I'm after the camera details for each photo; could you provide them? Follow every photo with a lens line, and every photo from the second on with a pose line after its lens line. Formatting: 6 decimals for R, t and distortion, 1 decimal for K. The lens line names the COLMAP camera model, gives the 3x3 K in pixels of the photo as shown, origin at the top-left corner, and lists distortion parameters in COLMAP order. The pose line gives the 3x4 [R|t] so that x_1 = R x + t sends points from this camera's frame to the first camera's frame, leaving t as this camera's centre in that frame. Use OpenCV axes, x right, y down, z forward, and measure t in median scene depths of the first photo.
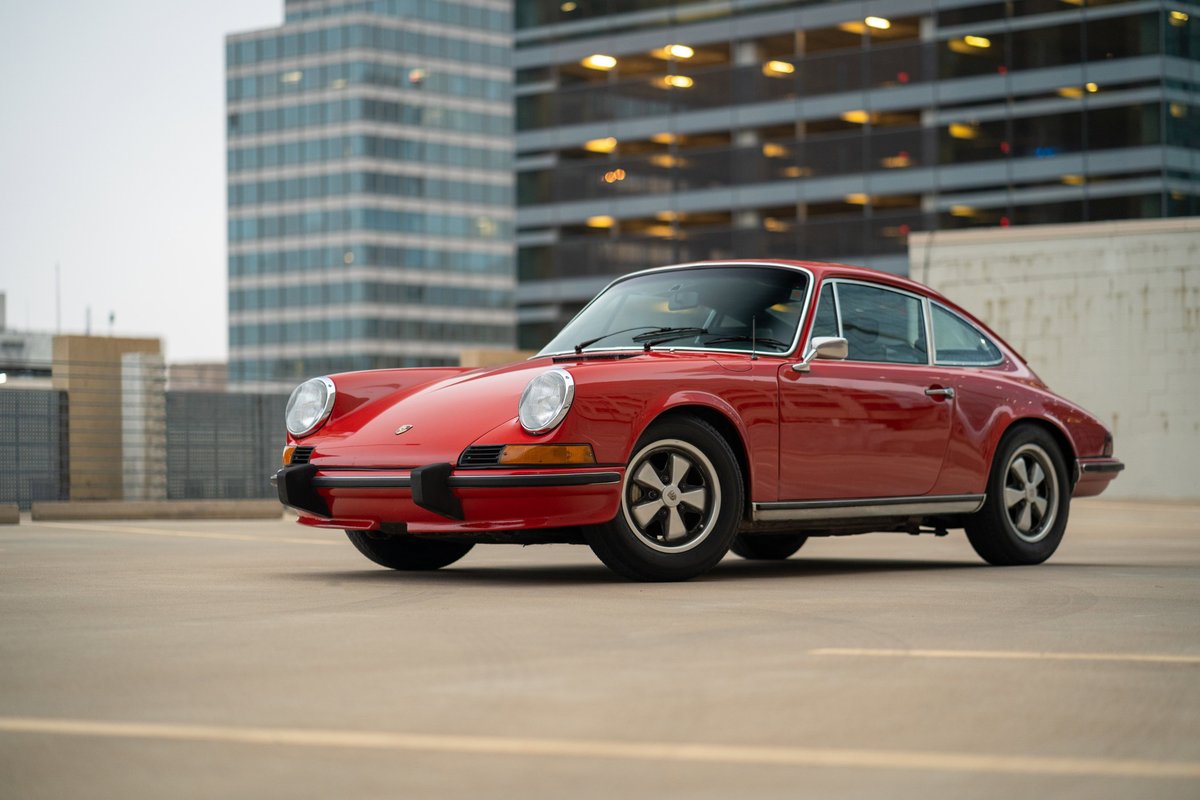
lens RADIAL K [[3108.7, 0, 600.0], [0, 3108.7, 400.0], [0, 0, 1]] dist [0.240439, 0.451847]
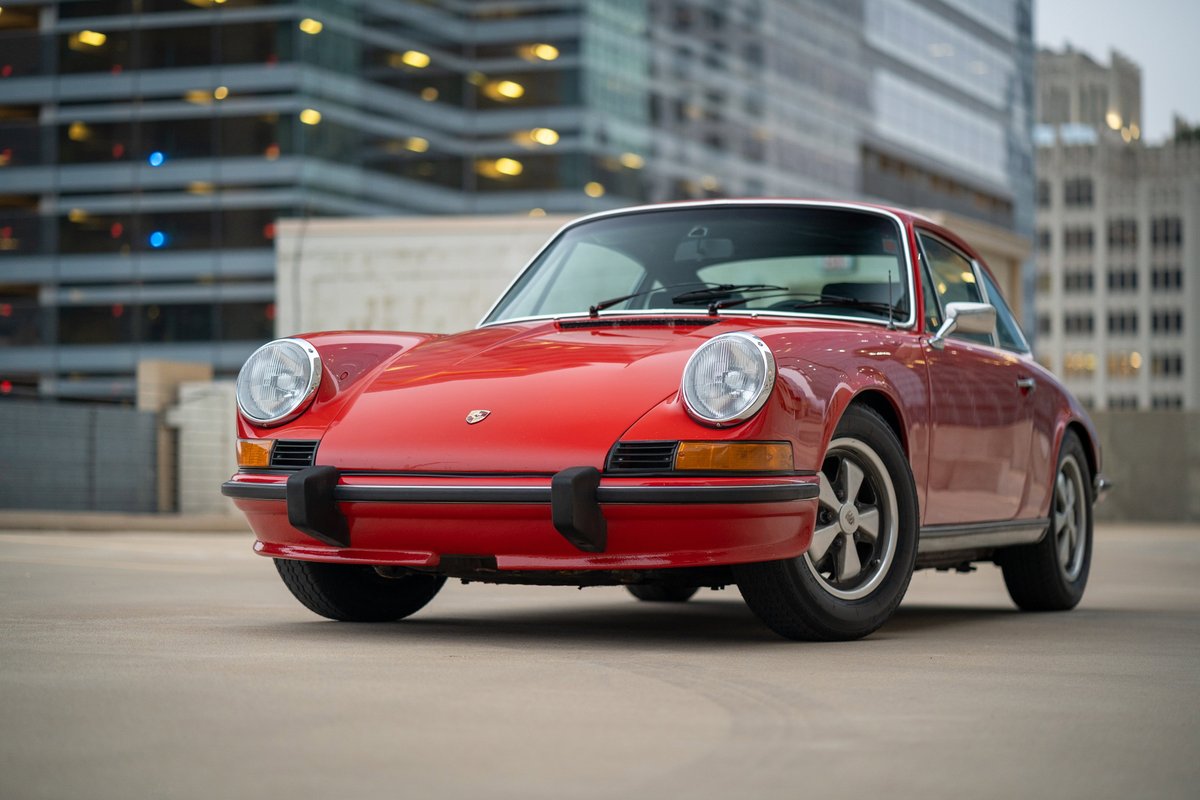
lens RADIAL K [[3080.5, 0, 600.0], [0, 3080.5, 400.0], [0, 0, 1]] dist [0.034532, 0.256692]
pose [[0.939016, 0.020740, 0.343249, -0.247633], [-0.017965, 0.999775, -0.011264, 0.011905], [-0.343405, 0.004410, 0.939177, 0.336449]]
